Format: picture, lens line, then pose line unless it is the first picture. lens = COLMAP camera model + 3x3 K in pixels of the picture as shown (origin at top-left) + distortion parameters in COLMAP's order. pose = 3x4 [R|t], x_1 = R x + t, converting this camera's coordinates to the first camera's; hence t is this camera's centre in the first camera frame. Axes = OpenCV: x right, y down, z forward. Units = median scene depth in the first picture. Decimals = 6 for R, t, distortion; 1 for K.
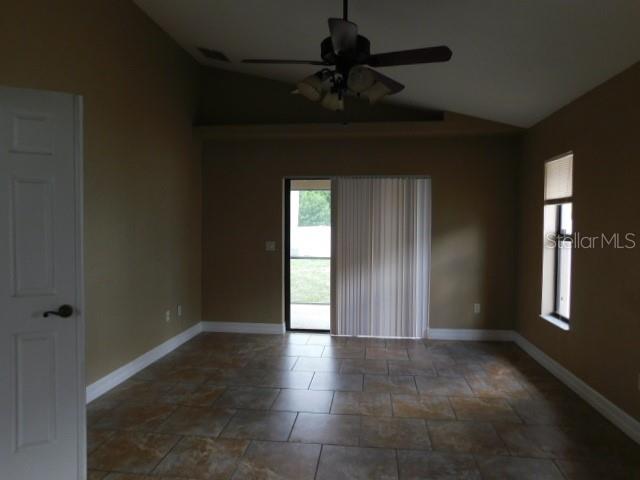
lens RADIAL K [[443.5, 0, 320.0], [0, 443.5, 240.0], [0, 0, 1]] dist [-0.103185, 0.072151]
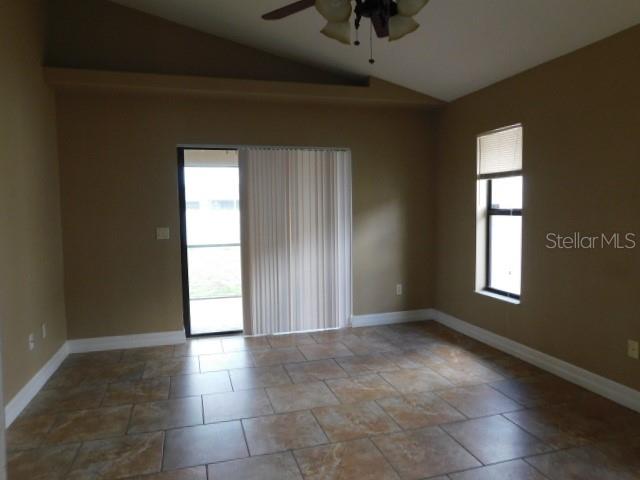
lens RADIAL K [[443.5, 0, 320.0], [0, 443.5, 240.0], [0, 0, 1]] dist [-0.103185, 0.072151]
pose [[0.915141, -0.048932, 0.400154, -0.175670], [0.034052, 0.998441, 0.044217, 0.000369], [-0.401694, -0.026839, 0.915381, 0.187924]]
